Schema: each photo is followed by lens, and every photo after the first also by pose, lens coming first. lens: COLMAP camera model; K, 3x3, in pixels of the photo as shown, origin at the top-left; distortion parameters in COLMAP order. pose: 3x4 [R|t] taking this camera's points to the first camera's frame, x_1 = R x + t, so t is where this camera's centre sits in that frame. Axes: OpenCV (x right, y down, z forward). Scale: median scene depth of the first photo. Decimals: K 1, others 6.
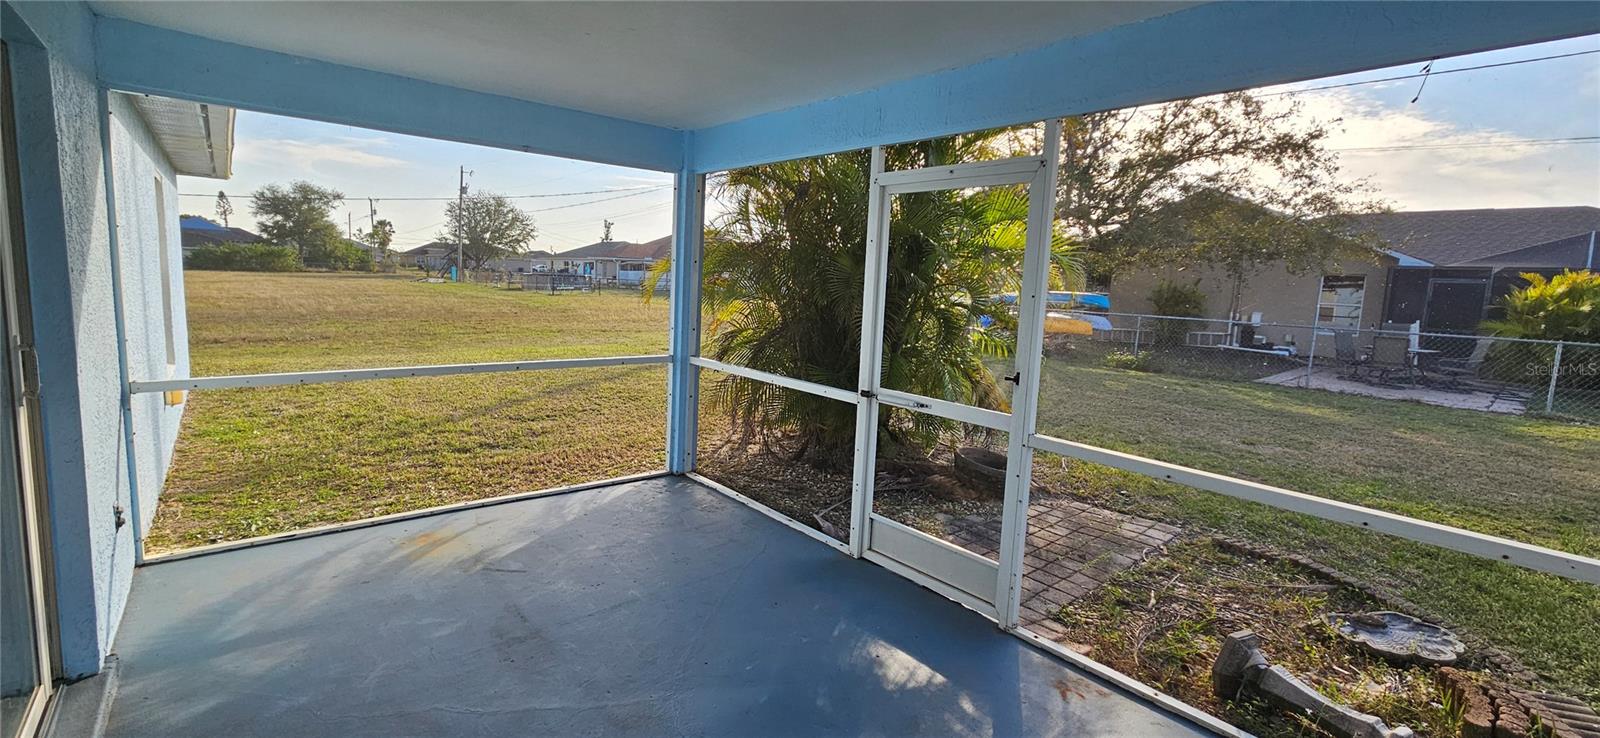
lens RADIAL K [[654.7, 0, 809.7], [0, 654.7, 358.7], [0, 0, 1]] dist [-0.002252, -0.000136]
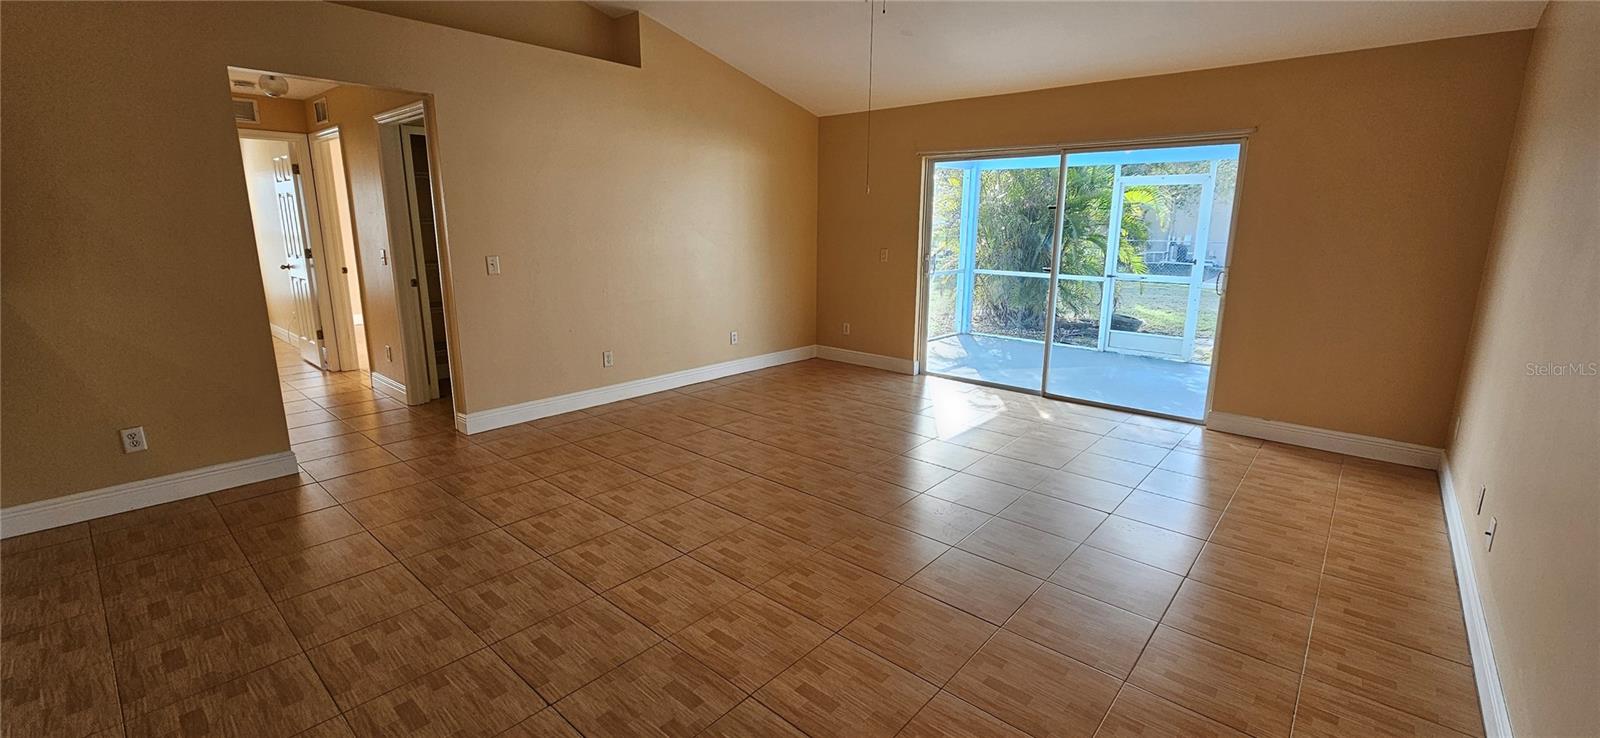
lens RADIAL K [[654.7, 0, 809.7], [0, 654.7, 358.7], [0, 0, 1]] dist [-0.002252, -0.000136]
pose [[0.991047, -0.062398, 0.118039, -0.876995], [0.051310, 0.994178, 0.094751, 0.050226], [-0.123264, -0.087846, 0.988478, -0.803887]]
